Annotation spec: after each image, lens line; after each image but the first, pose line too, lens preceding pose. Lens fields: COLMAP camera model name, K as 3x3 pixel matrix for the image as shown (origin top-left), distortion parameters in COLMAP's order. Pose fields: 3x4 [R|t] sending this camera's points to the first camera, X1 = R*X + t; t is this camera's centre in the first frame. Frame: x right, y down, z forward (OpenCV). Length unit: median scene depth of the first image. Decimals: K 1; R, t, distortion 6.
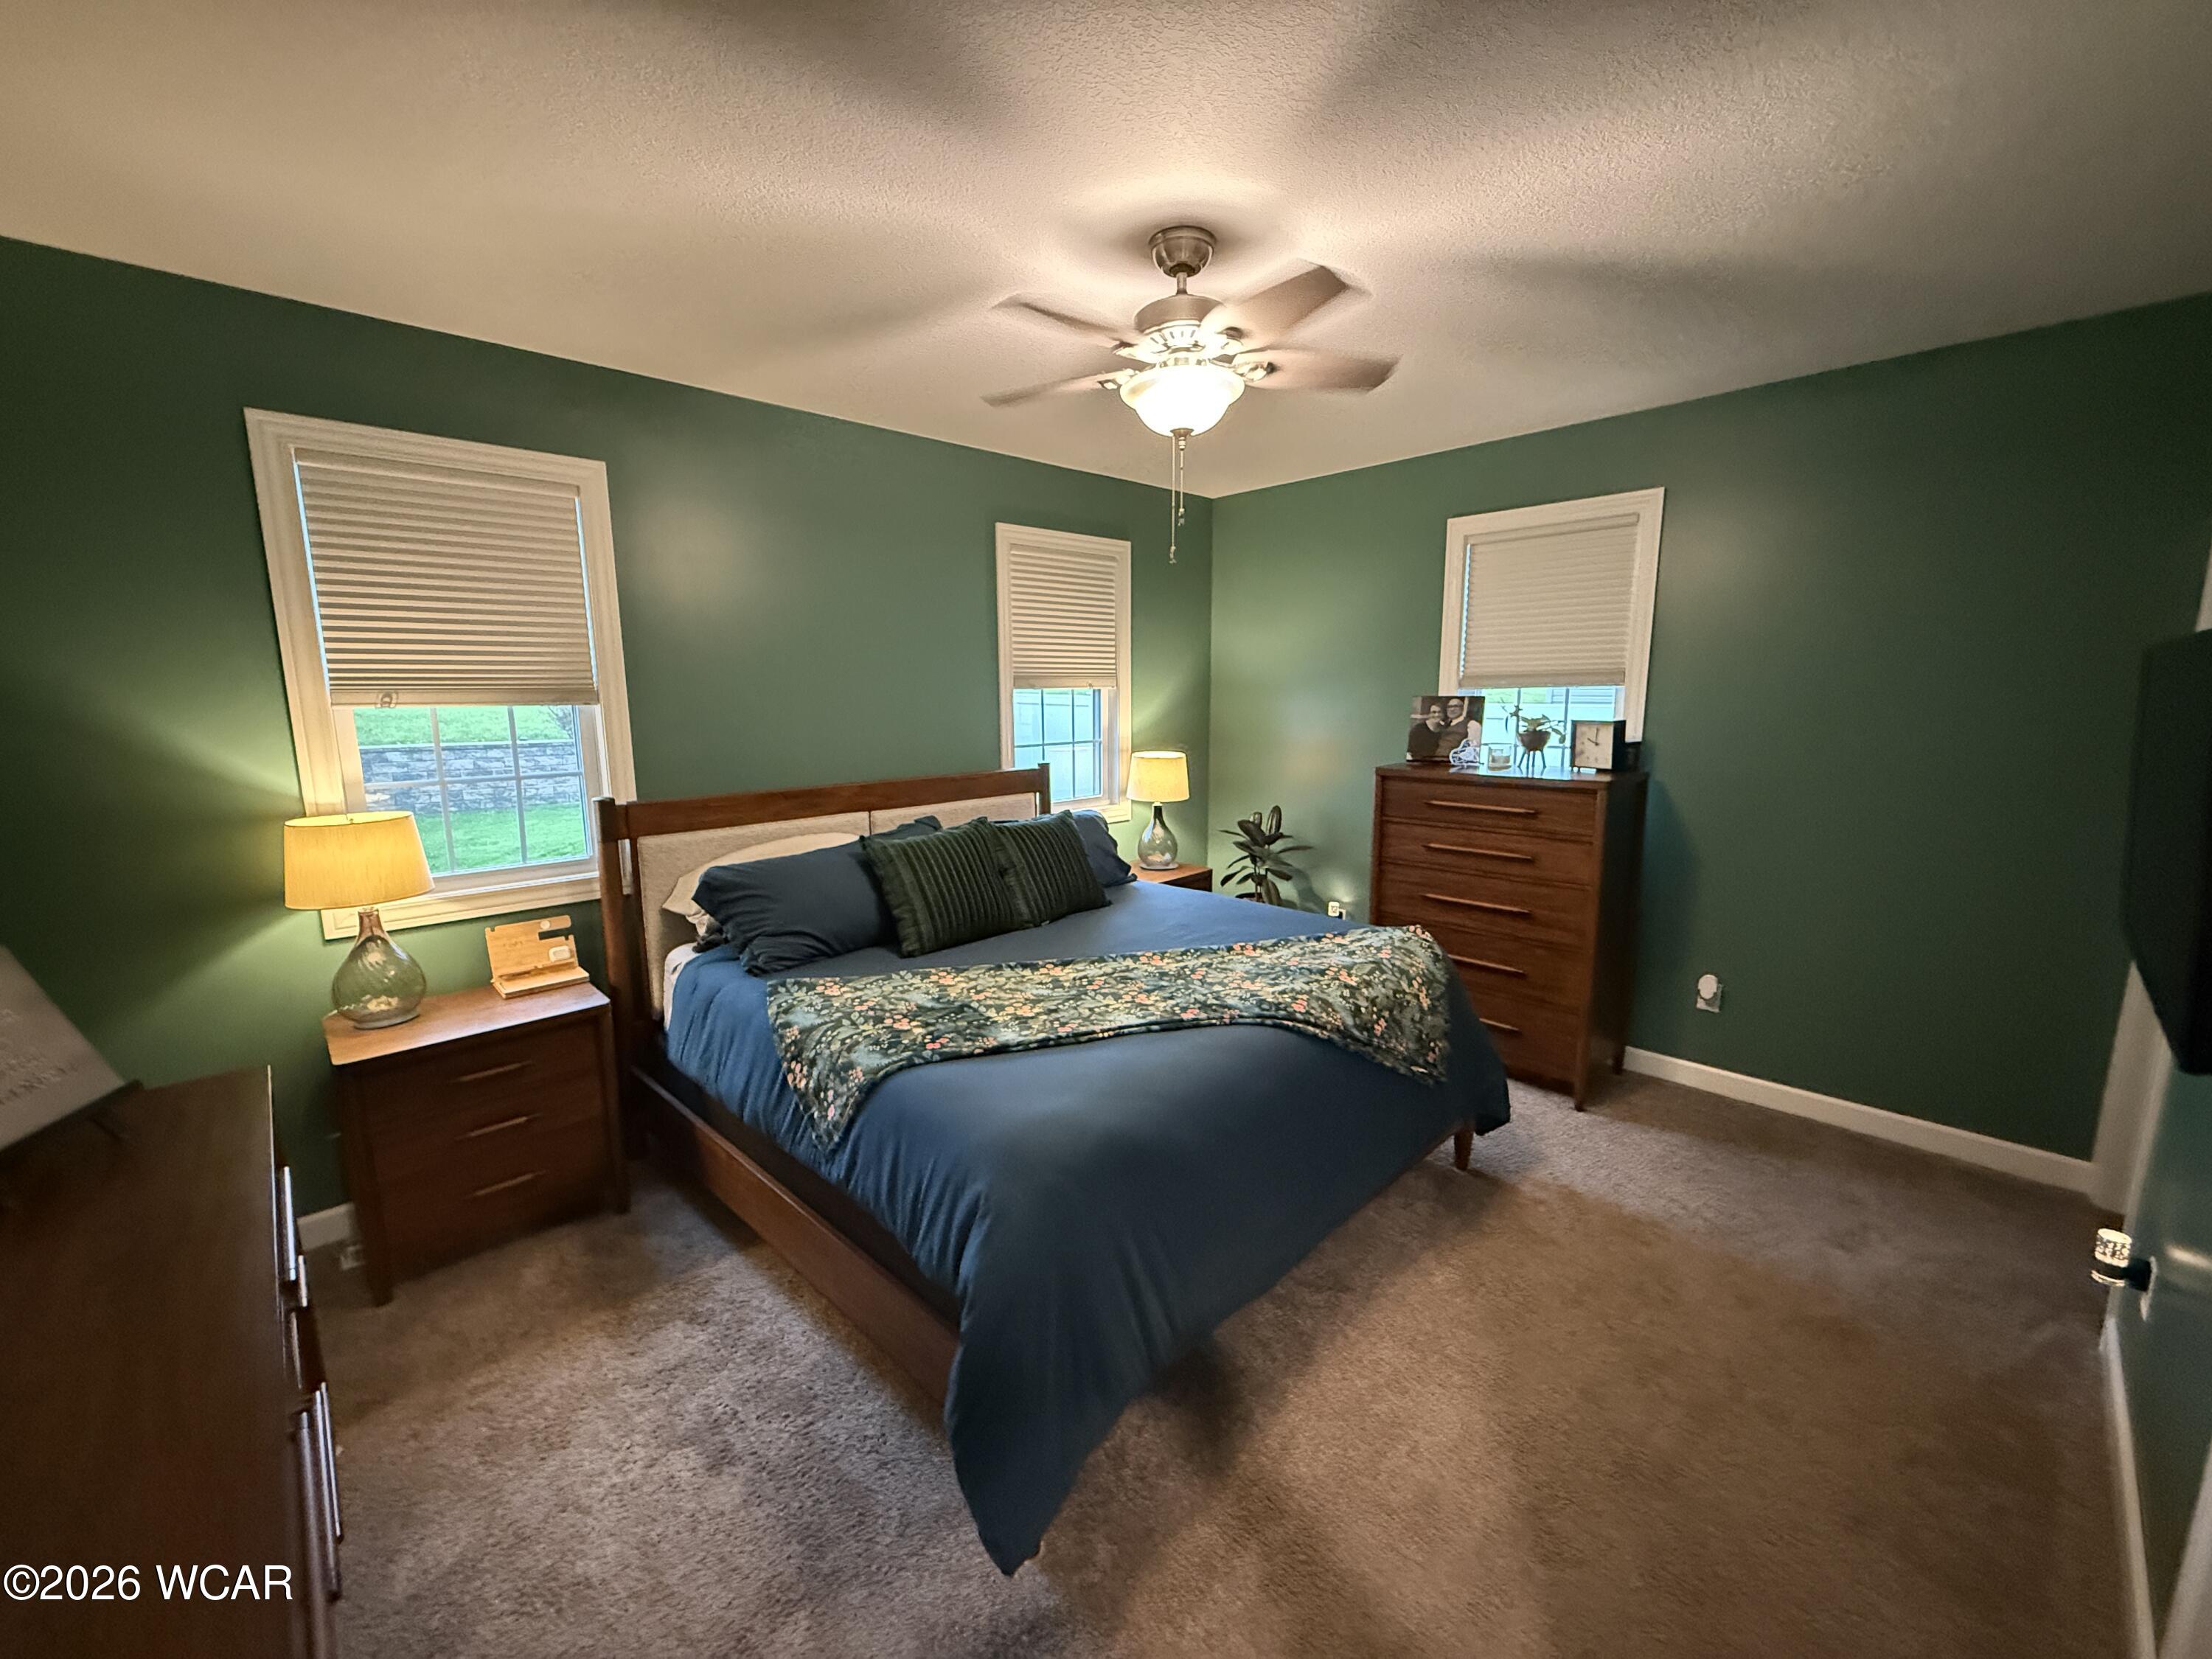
lens RADIAL K [[901.5, 0, 1106.0], [0, 901.5, 829.5], [0, 0, 1]] dist [0.018013, -0.000127]
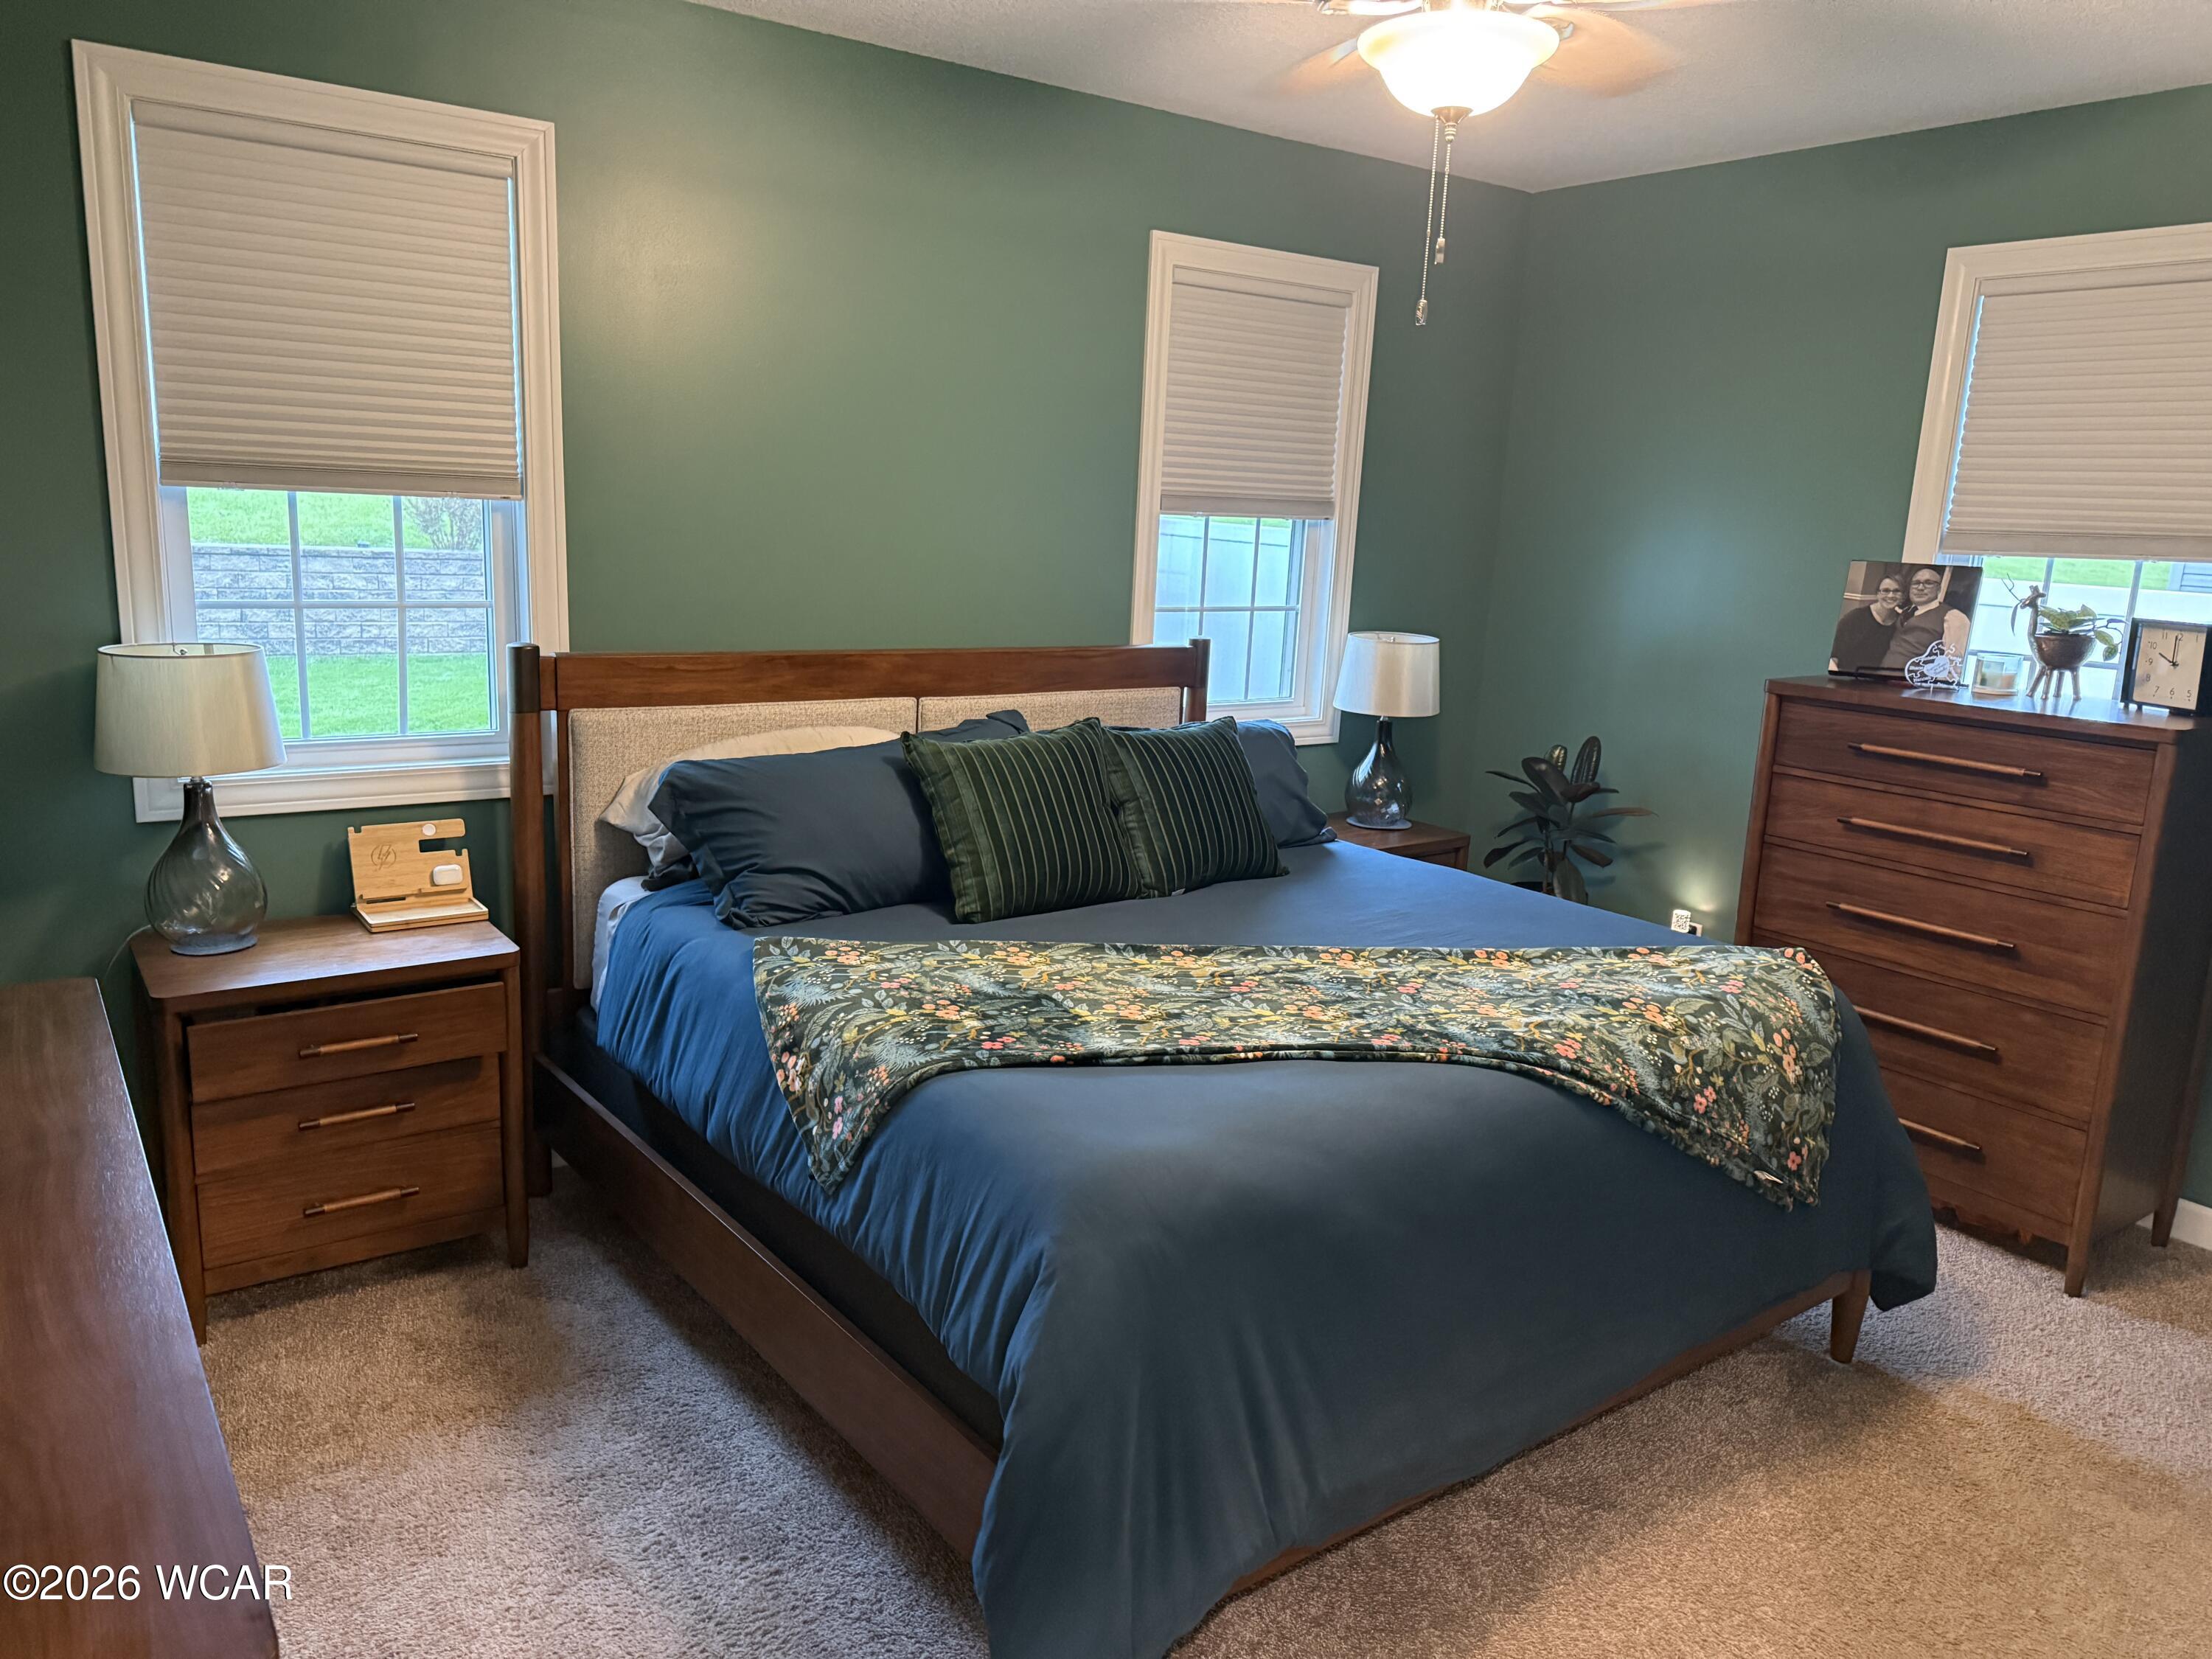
lens RADIAL K [[1631.9, 0, 1106.0], [0, 1631.9, 829.5], [0, 0, 1]] dist [0.158487, -0.227207]
pose [[0.988464, 0.080936, -0.128017, 0.028715], [-0.075947, 0.996167, 0.043393, 0.016430], [0.131039, -0.033170, 0.990822, -0.154218]]
